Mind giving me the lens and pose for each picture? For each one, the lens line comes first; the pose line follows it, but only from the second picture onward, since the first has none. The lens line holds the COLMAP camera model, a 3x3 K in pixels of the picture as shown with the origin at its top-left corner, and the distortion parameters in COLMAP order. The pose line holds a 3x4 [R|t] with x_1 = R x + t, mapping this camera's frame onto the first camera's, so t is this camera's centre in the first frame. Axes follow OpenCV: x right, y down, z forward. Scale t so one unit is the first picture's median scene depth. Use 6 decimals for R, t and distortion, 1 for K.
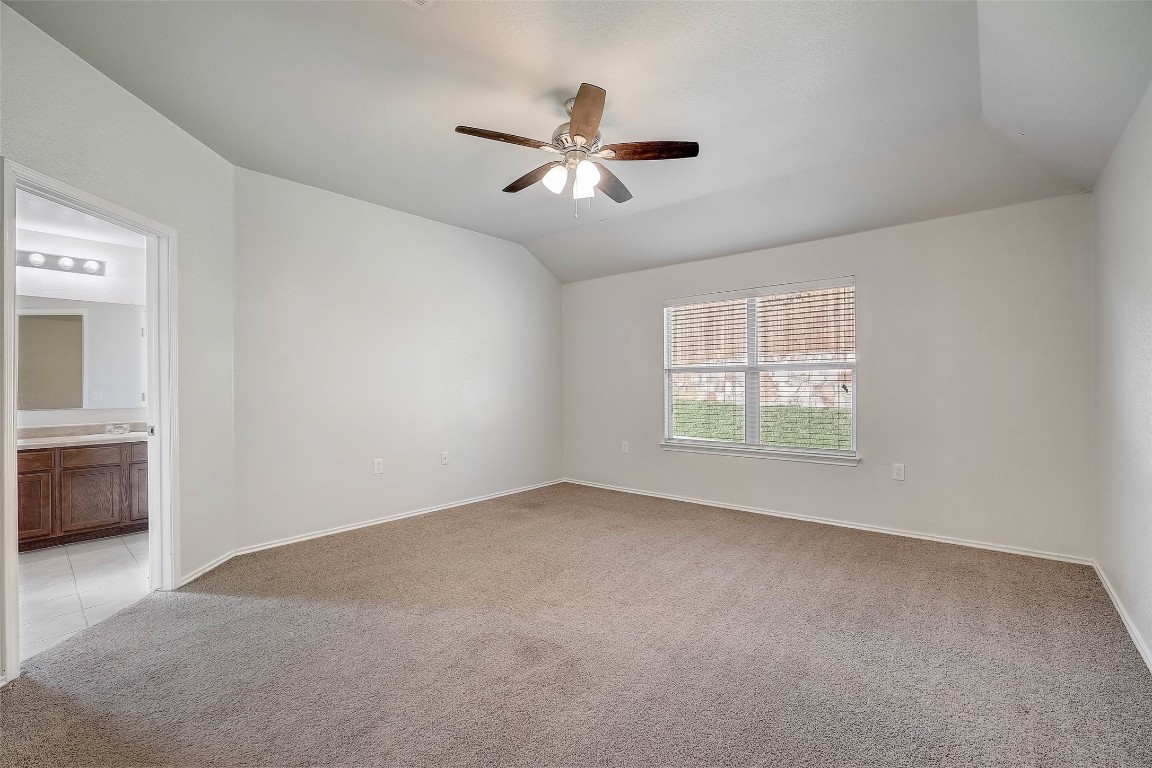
lens RADIAL K [[494.6, 0, 579.0], [0, 494.6, 385.2], [0, 0, 1]] dist [-0.049343, 0.017572]
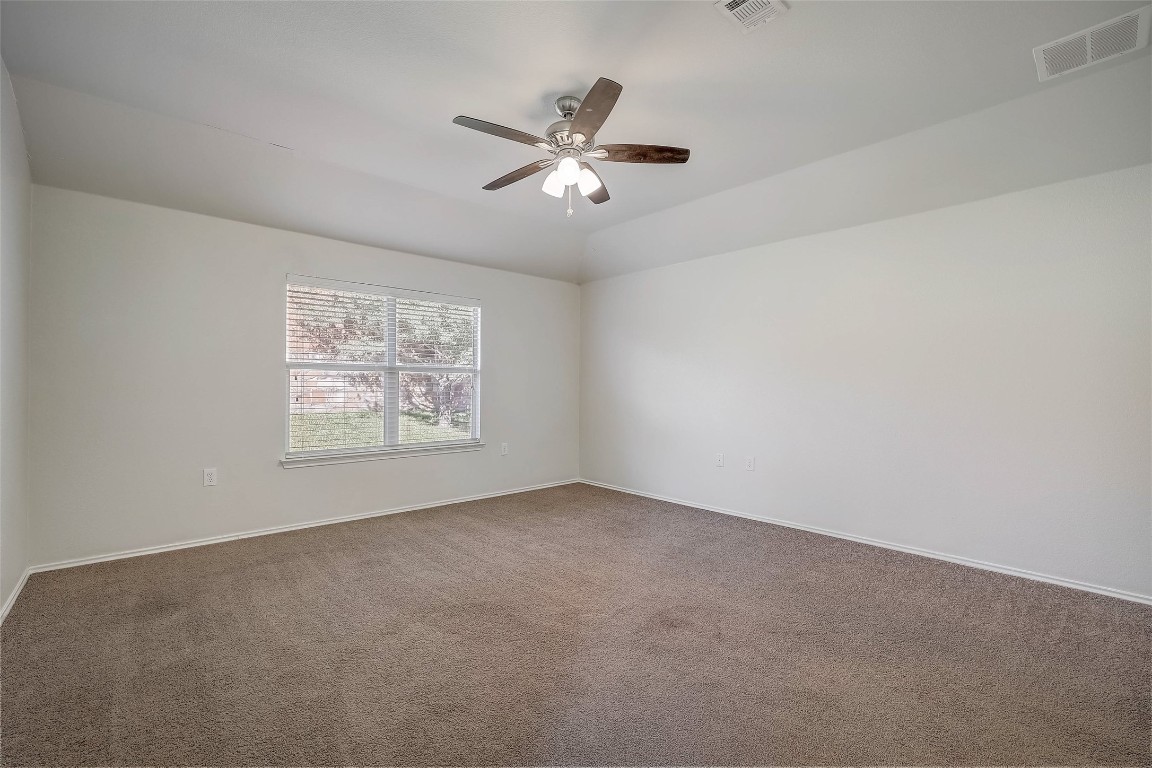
lens RADIAL K [[494.6, 0, 579.0], [0, 494.6, 385.2], [0, 0, 1]] dist [-0.049343, 0.017572]
pose [[0.135611, 0.005278, 0.990748, -0.629707], [-0.004048, 0.999980, -0.004773, 0.002670], [-0.990754, -0.003363, 0.135630, 0.535108]]
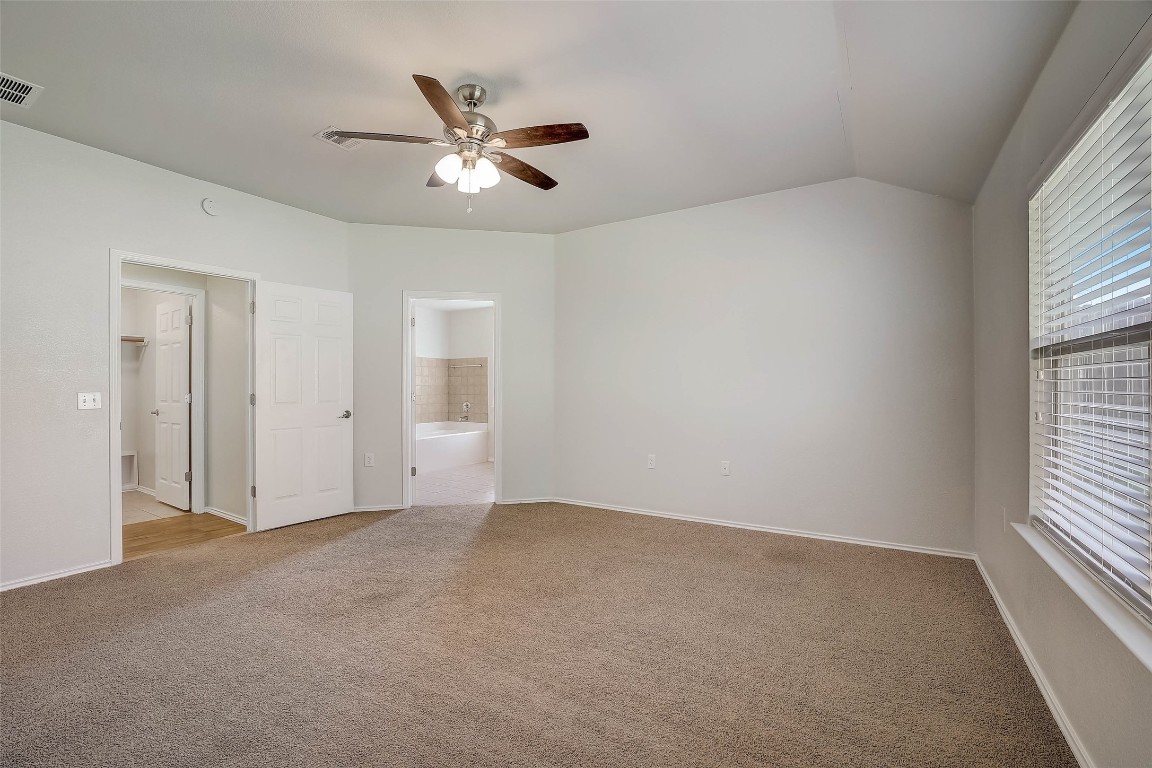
lens RADIAL K [[494.6, 0, 579.0], [0, 494.6, 385.2], [0, 0, 1]] dist [-0.049343, 0.017572]
pose [[0.158278, 0.004266, -0.987385, 0.621908], [-0.003367, 0.999987, 0.003781, -0.001879], [0.987389, 0.002726, 0.158291, 0.680508]]
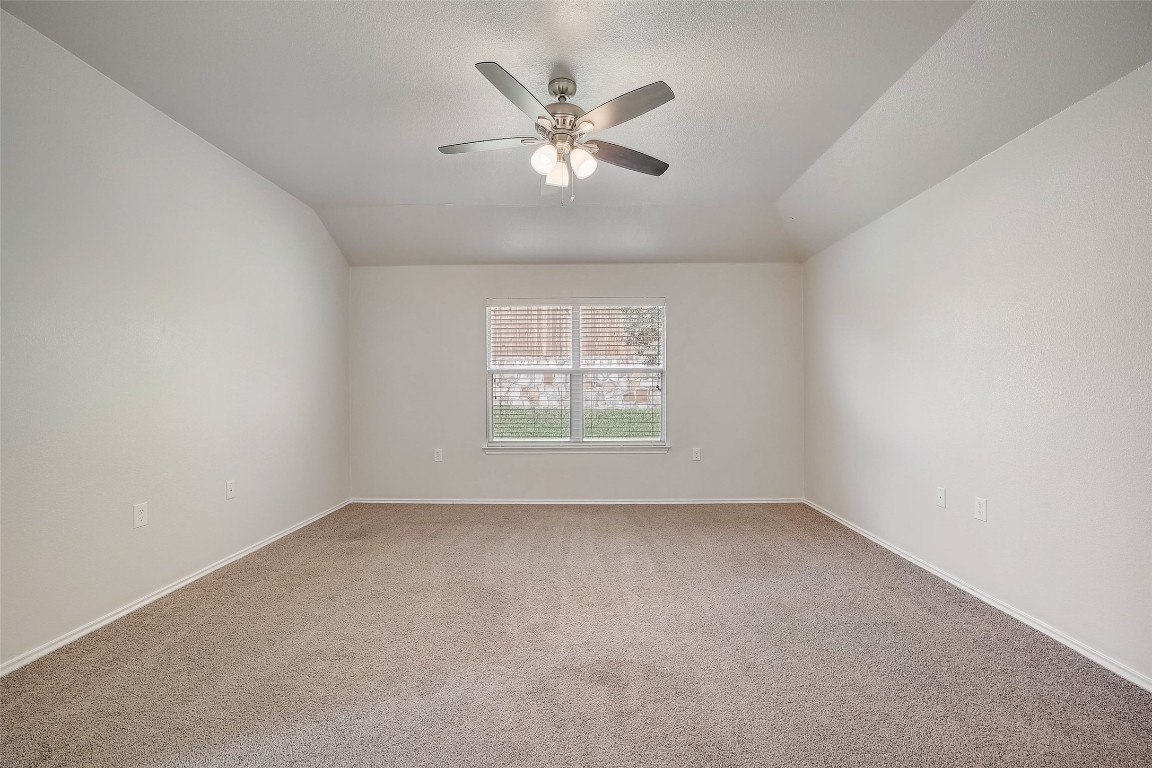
lens RADIAL K [[494.6, 0, 579.0], [0, 494.6, 385.2], [0, 0, 1]] dist [-0.049343, 0.017572]
pose [[0.774439, 0.002163, 0.632644, -0.363629], [0.001022, 0.999989, -0.004669, 0.001830], [-0.632647, 0.004262, 0.774428, 0.163655]]
